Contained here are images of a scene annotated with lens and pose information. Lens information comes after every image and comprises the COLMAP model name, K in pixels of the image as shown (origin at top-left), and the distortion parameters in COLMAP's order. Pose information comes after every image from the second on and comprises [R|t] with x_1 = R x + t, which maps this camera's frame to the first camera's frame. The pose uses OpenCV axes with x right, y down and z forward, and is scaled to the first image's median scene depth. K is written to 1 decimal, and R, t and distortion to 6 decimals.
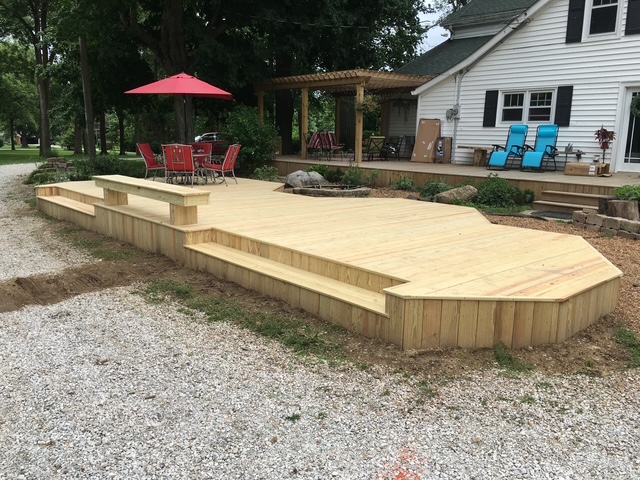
lens RADIAL K [[540.5, 0, 321.5], [0, 540.5, 238.8], [0, 0, 1]] dist [0.027131, -0.017940]
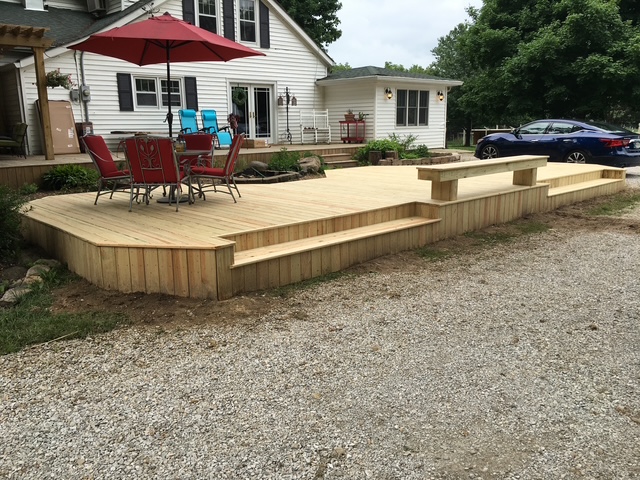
lens RADIAL K [[540.5, 0, 321.3], [0, 540.5, 240.8], [0, 0, 1]] dist [0.027131, -0.017940]
pose [[0.003486, -0.220670, 0.975342, -0.715856], [0.207153, 0.954350, 0.215181, -0.125325], [-0.978302, 0.201295, 0.049039, 0.679525]]
